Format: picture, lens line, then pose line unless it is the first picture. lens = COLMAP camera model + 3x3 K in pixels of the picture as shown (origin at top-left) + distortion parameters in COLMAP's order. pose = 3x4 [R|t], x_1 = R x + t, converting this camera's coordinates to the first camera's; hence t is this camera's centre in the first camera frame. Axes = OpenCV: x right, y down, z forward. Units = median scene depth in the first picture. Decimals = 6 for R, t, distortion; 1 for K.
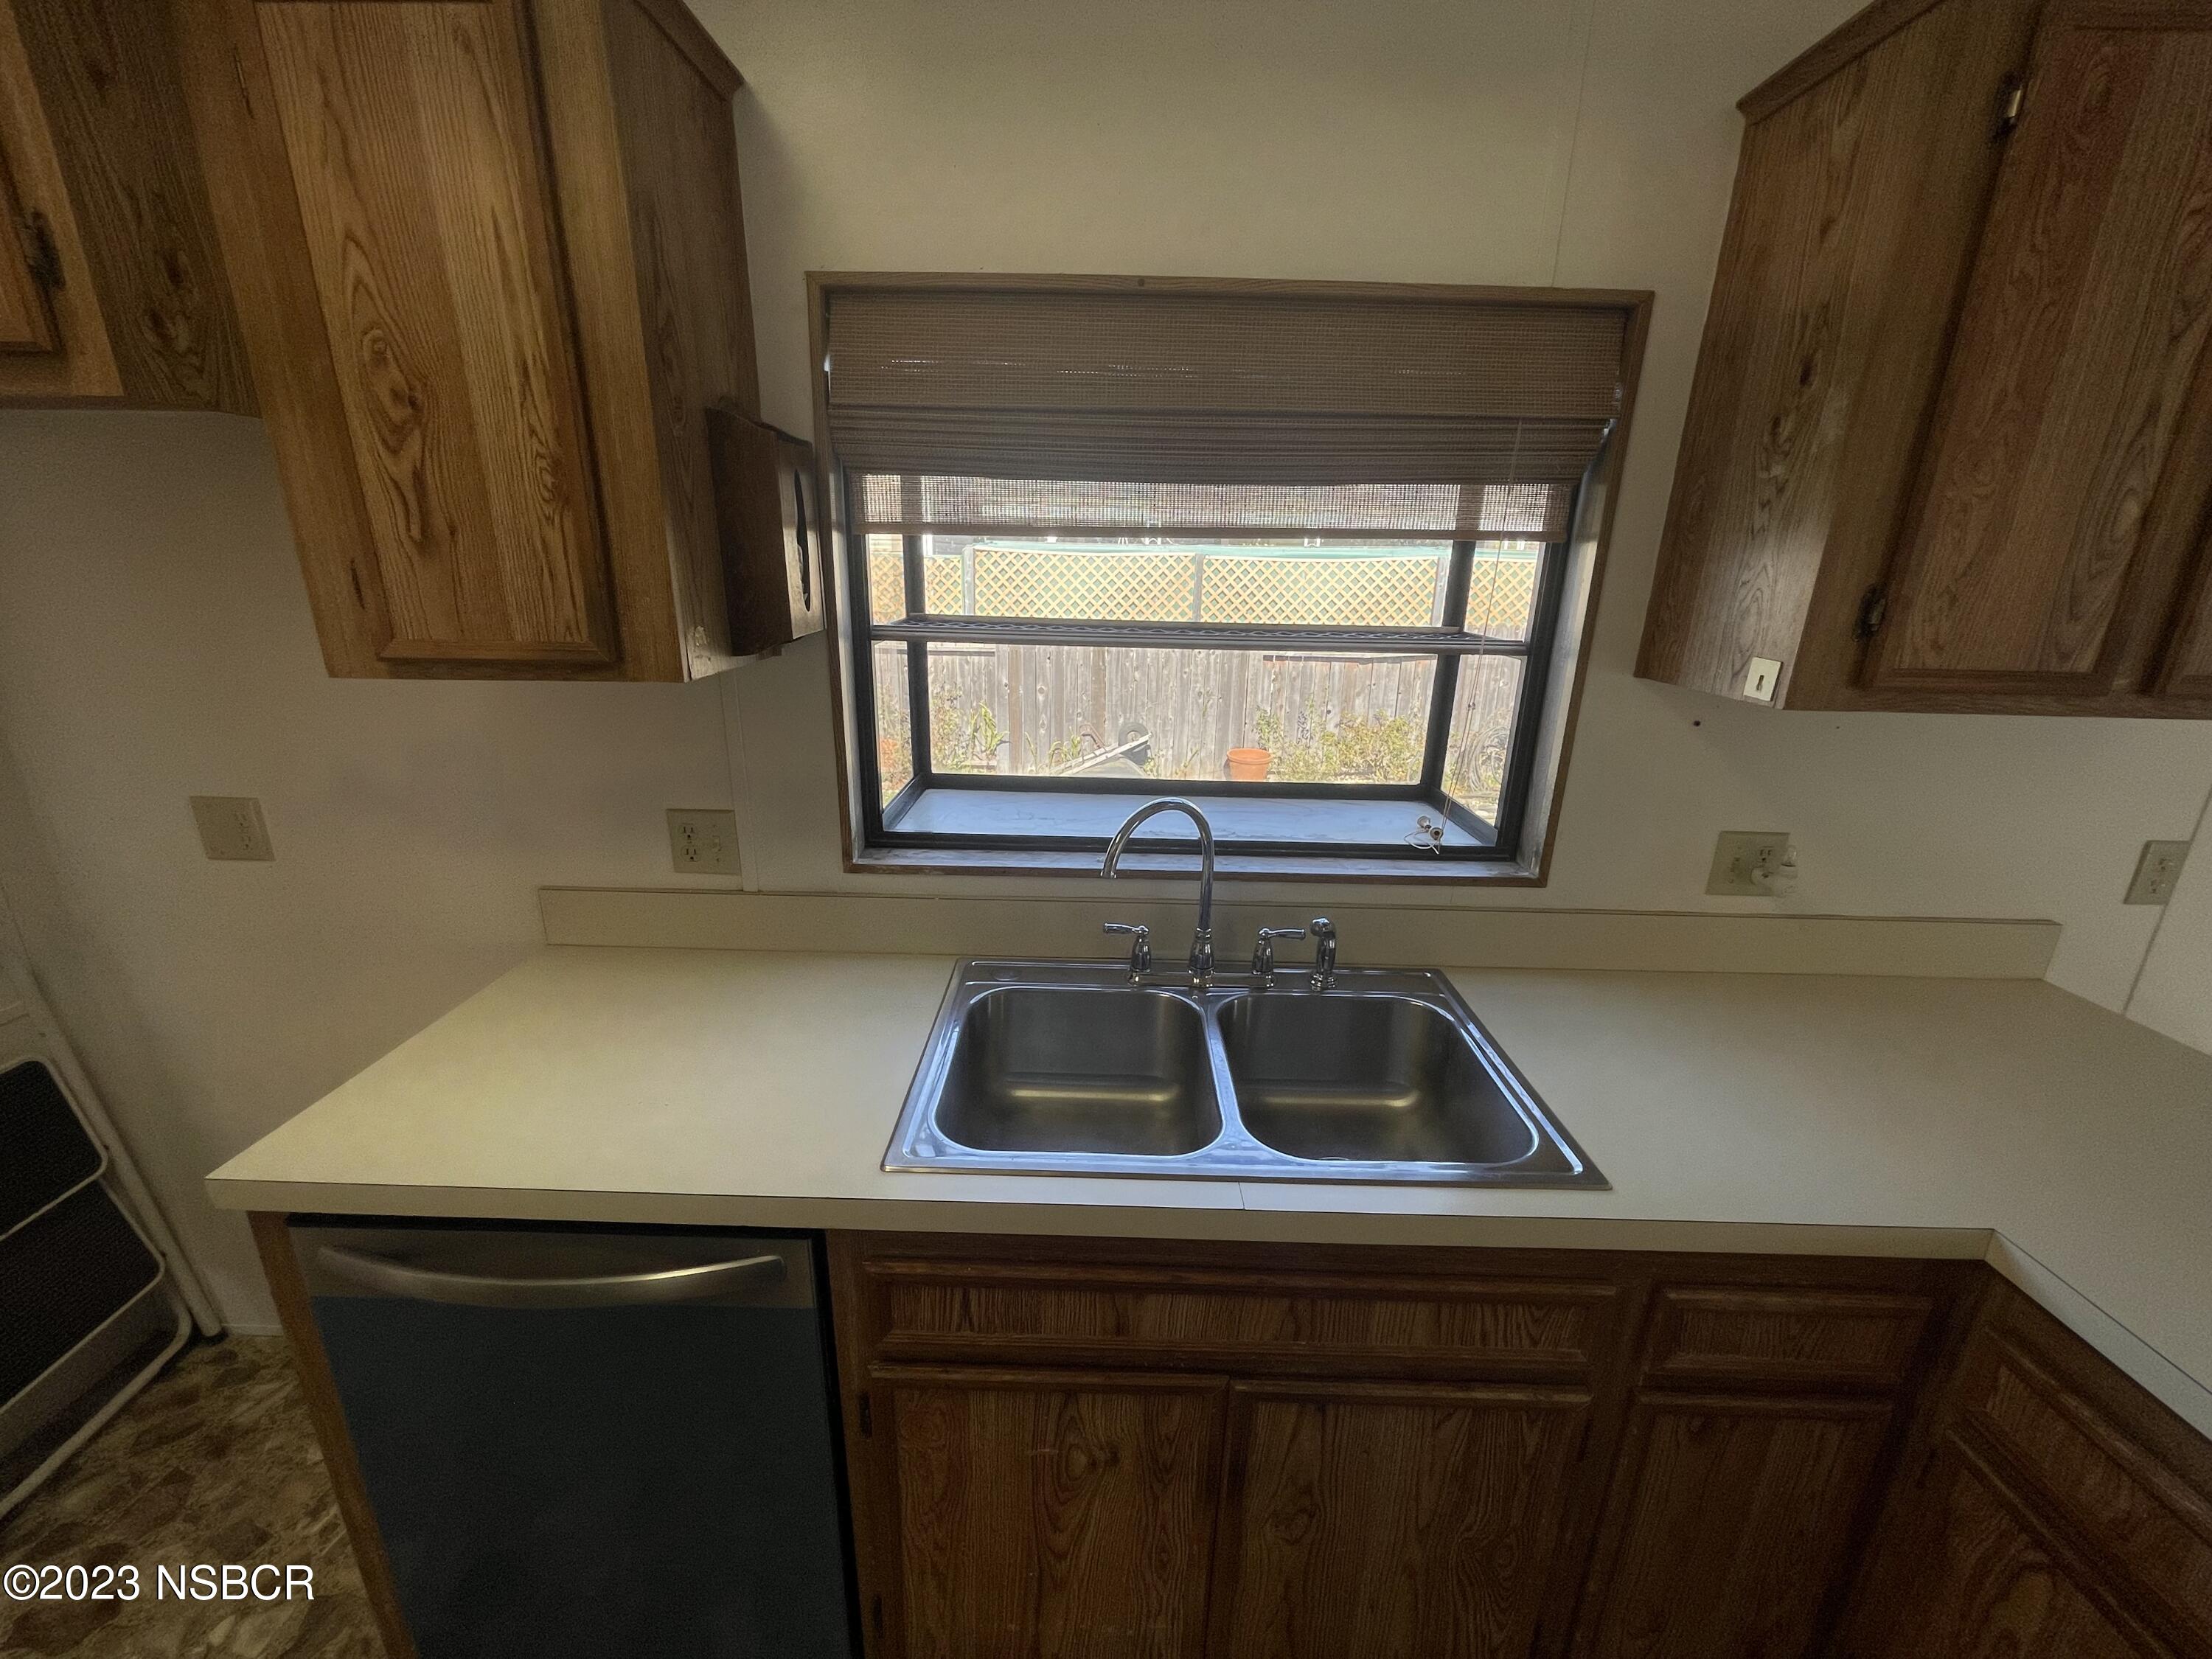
lens RADIAL K [[892.6, 0, 1106.0], [0, 892.6, 829.5], [0, 0, 1]] dist [-0.003205, -0.000306]
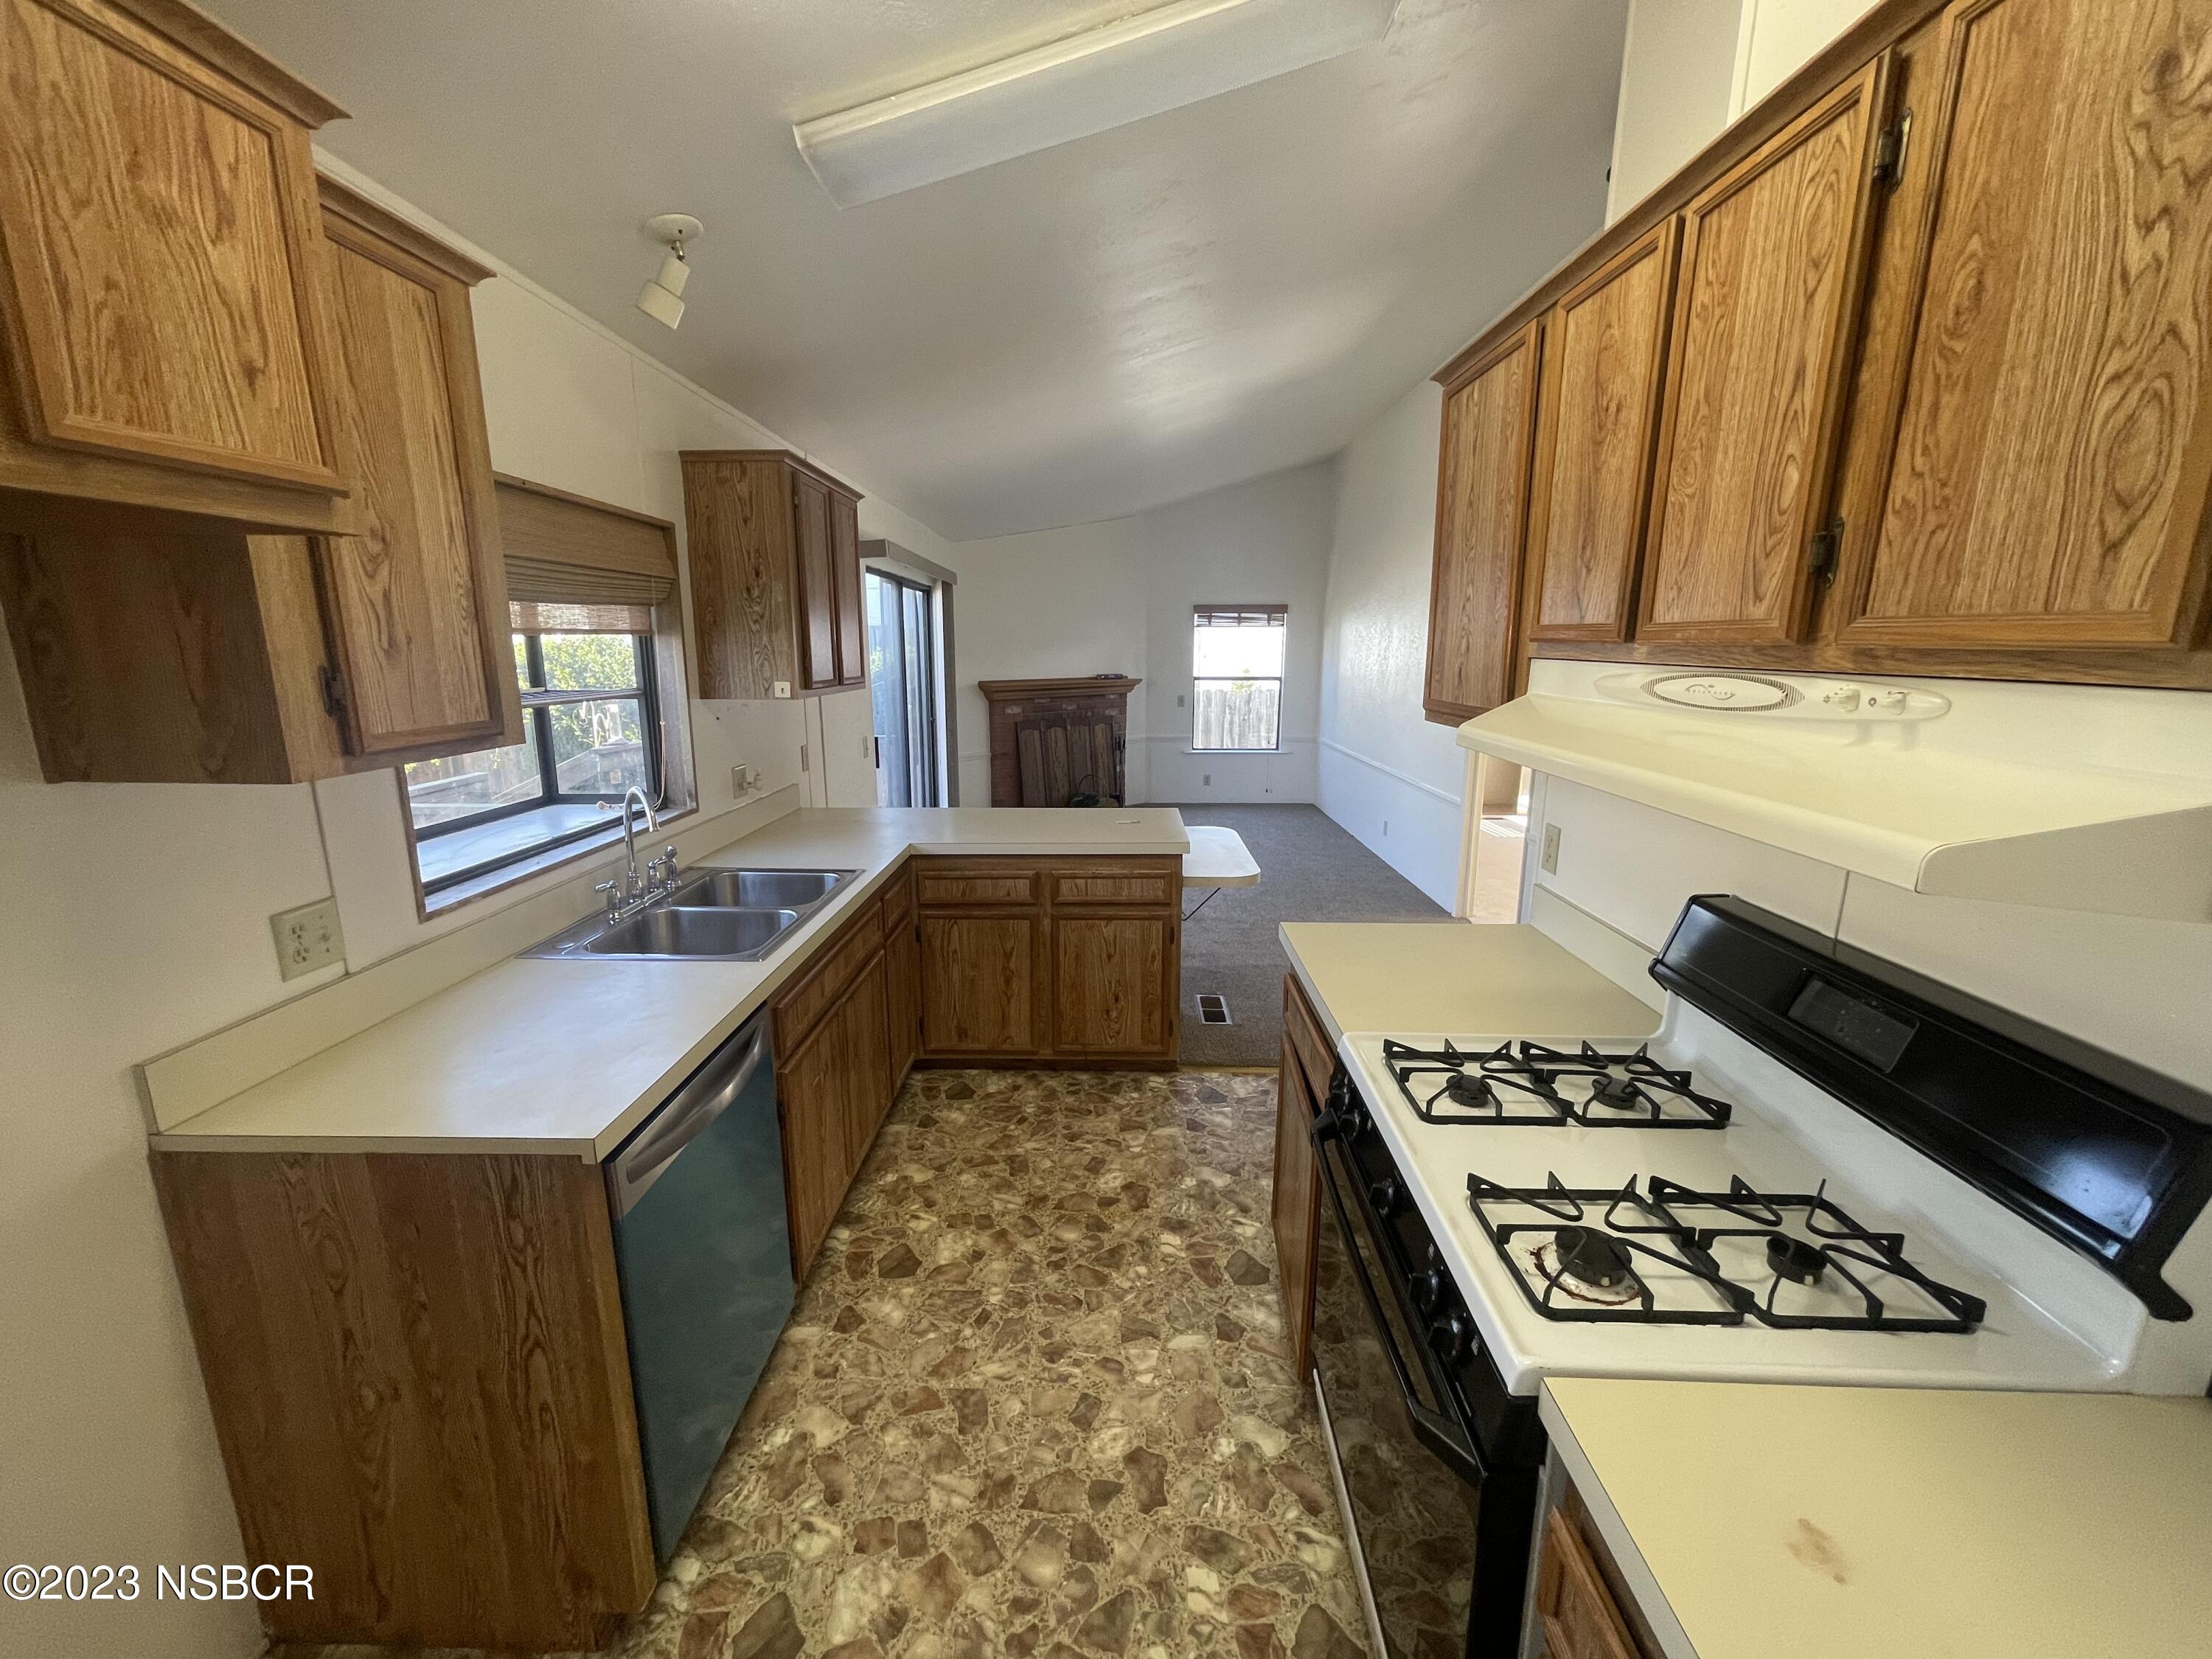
lens RADIAL K [[894.0, 0, 1101.6], [0, 894.0, 829.4], [0, 0, 1]] dist [-0.000991, 0.000645]
pose [[0.004350, -0.220952, 0.975275, -1.780734], [0.291559, 0.933190, 0.210117, -0.064500], [-0.956543, 0.283436, 0.068479, 0.066331]]
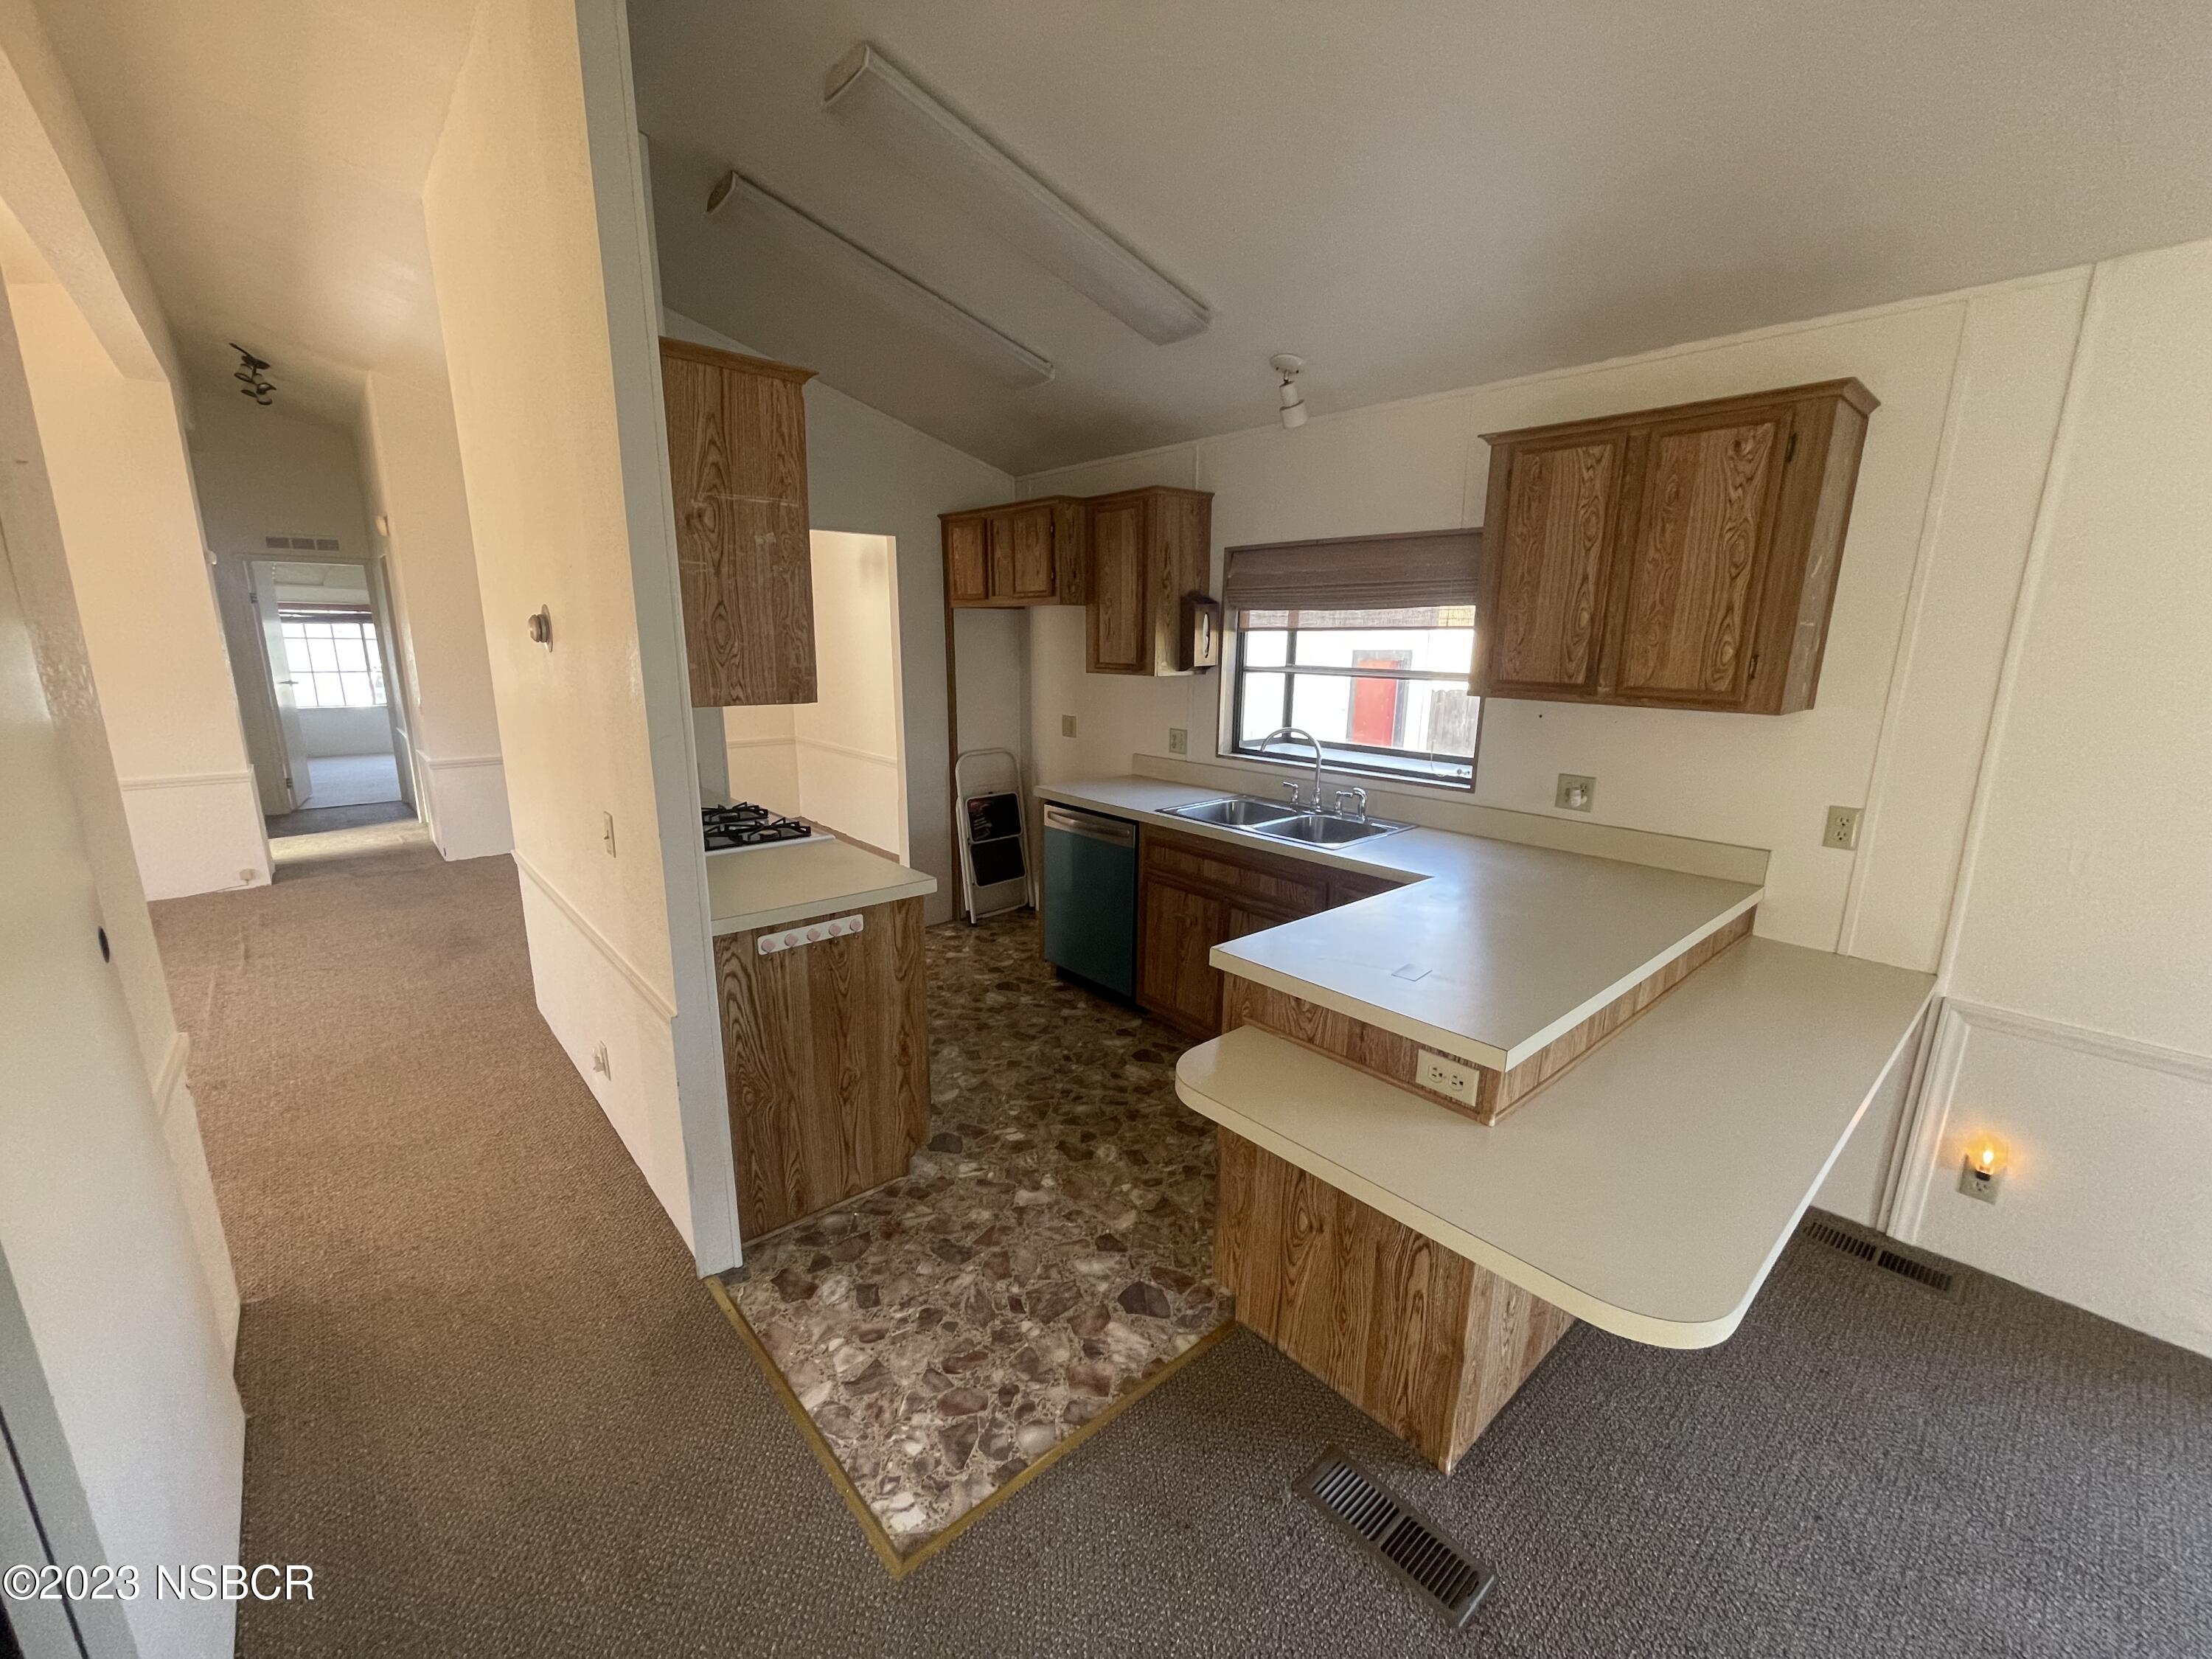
lens RADIAL K [[891.6, 0, 1103.9], [0, 891.6, 830.1], [0, 0, 1]] dist [-0.000412, 0.000098]
pose [[0.675495, 0.147315, -0.722499, 1.837052], [-0.213982, 0.976837, -0.000888, 0.431284], [0.705633, 0.155201, 0.691371, -1.325529]]
